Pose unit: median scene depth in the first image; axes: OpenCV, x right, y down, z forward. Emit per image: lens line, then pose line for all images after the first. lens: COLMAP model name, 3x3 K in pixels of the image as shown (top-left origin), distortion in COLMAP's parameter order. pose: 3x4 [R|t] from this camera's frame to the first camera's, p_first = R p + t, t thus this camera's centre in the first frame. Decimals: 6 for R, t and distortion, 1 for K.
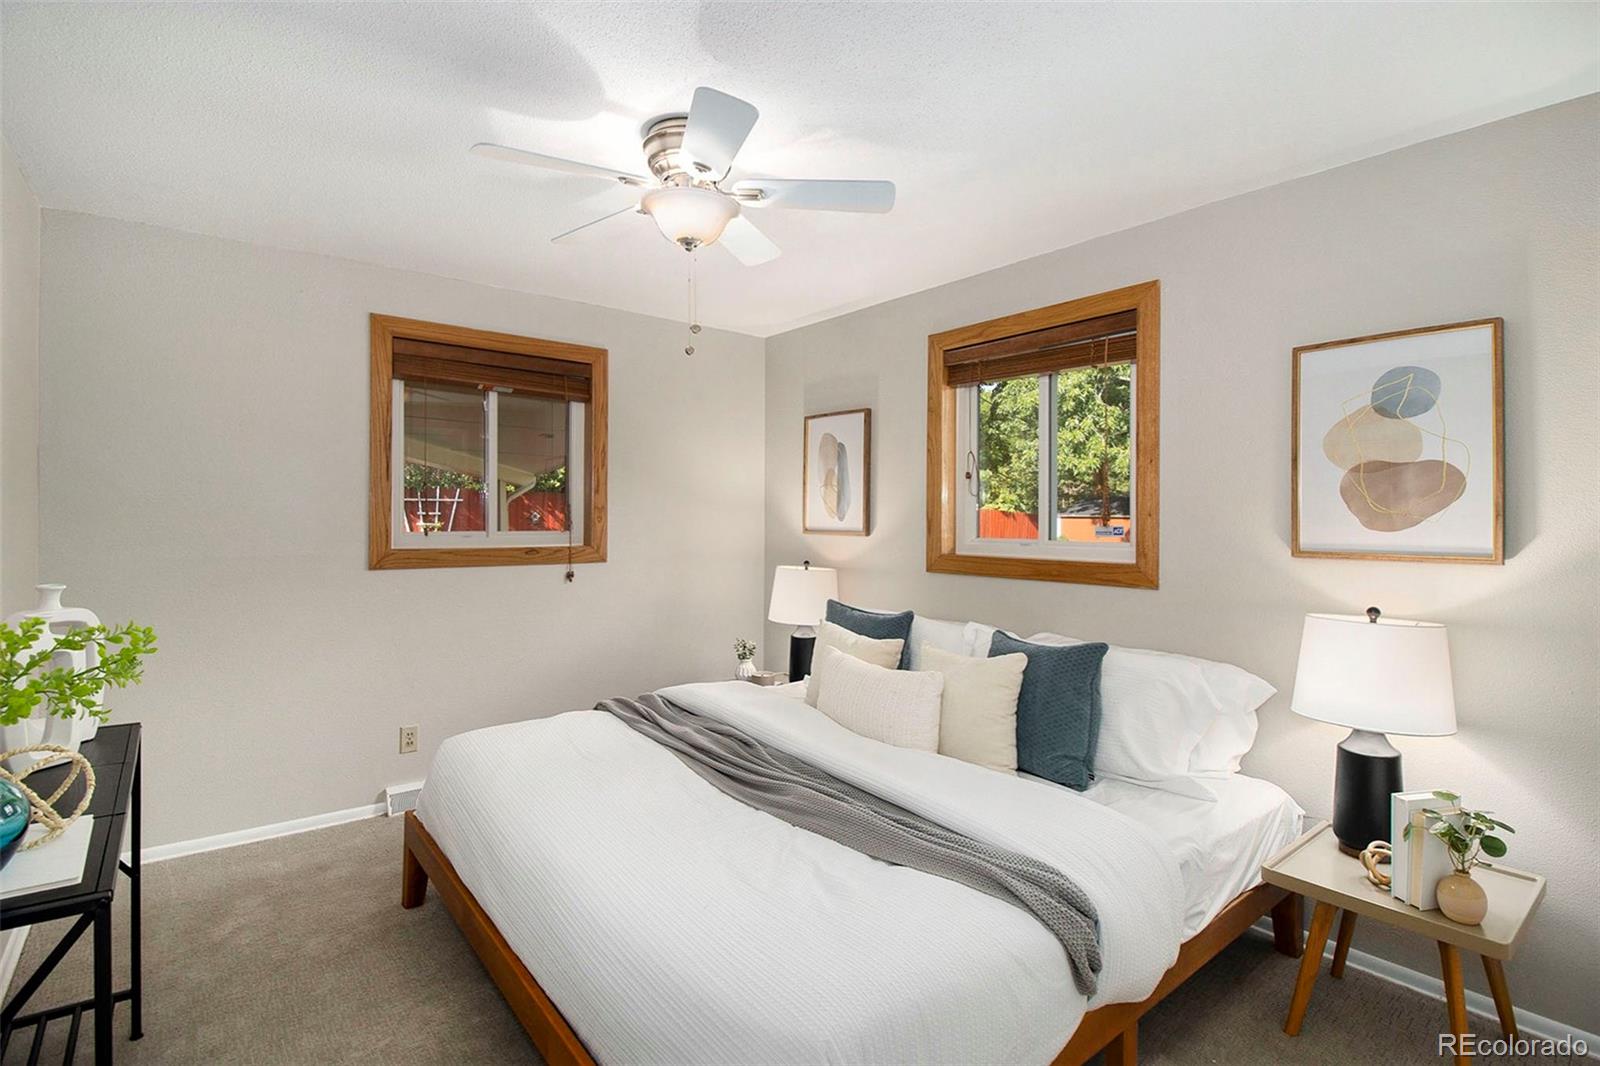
lens RADIAL K [[752.3, 0, 796.1], [0, 752.3, 522.5], [0, 0, 1]] dist [-0.008401, -0.001243]
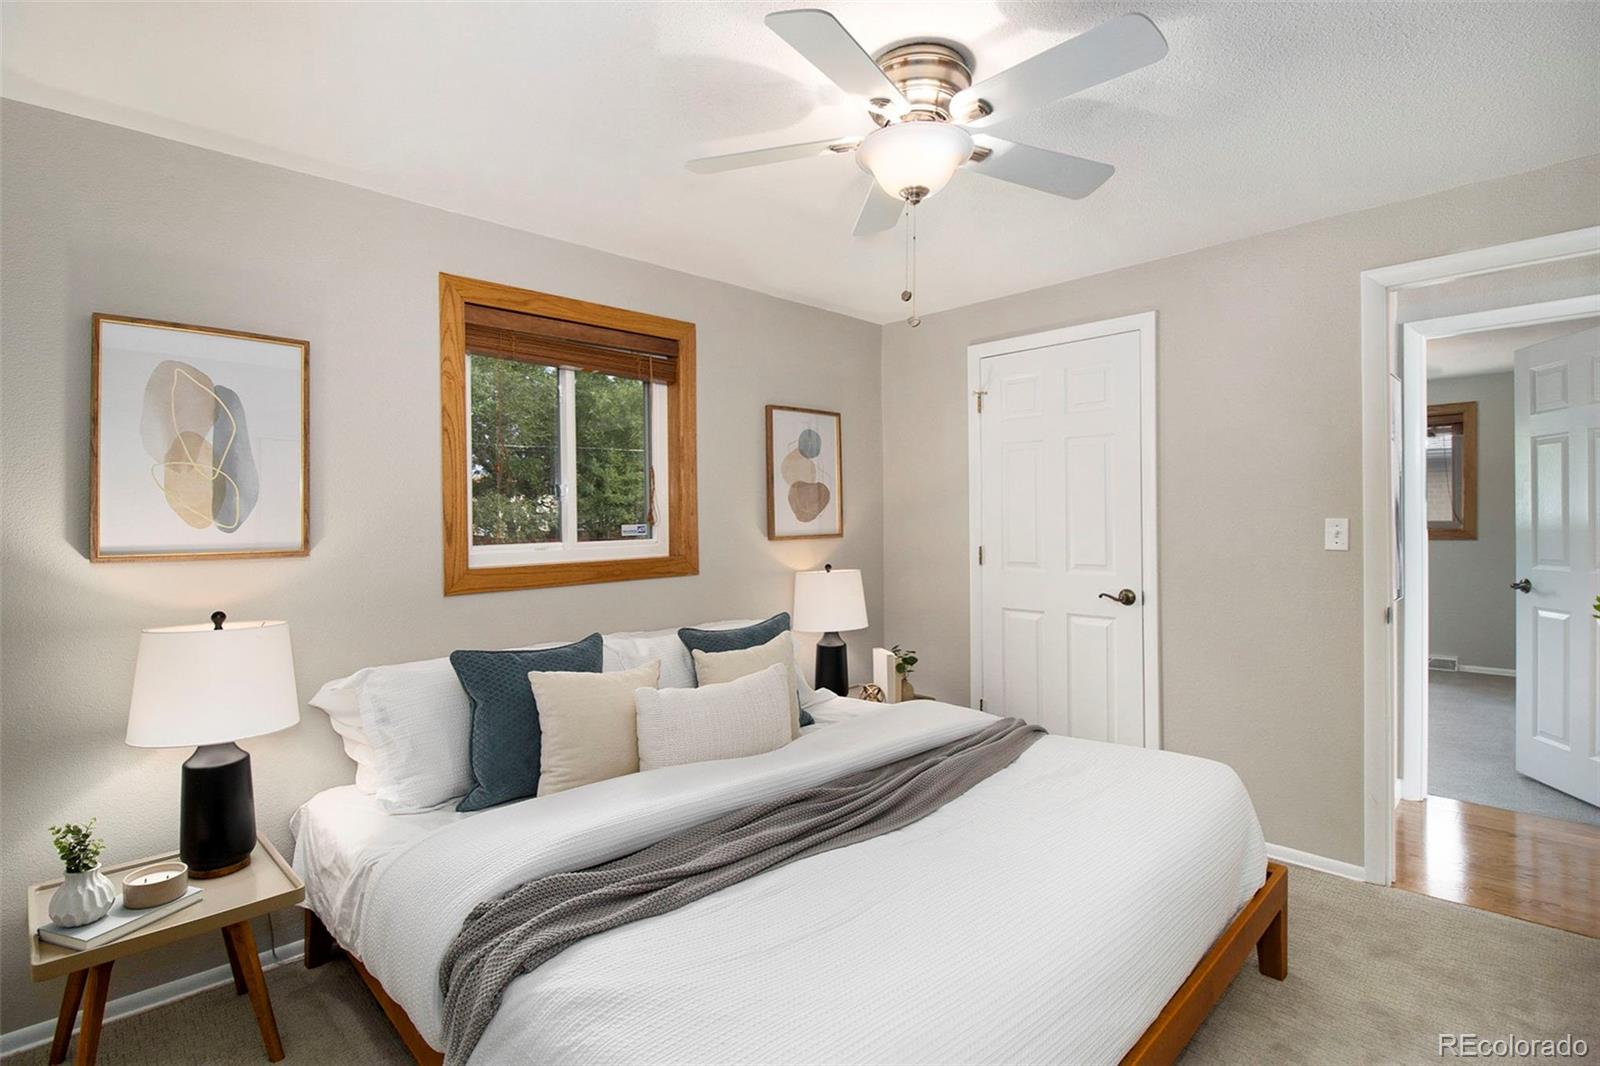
lens RADIAL K [[752.3, 0, 790.8], [0, 752.3, 525.3], [0, 0, 1]] dist [-0.008401, -0.001243]
pose [[-0.092561, -0.018831, 0.995529, -0.757384], [0.021547, 0.999549, 0.020910, -0.014560], [-0.995474, 0.023386, -0.092113, 0.950646]]
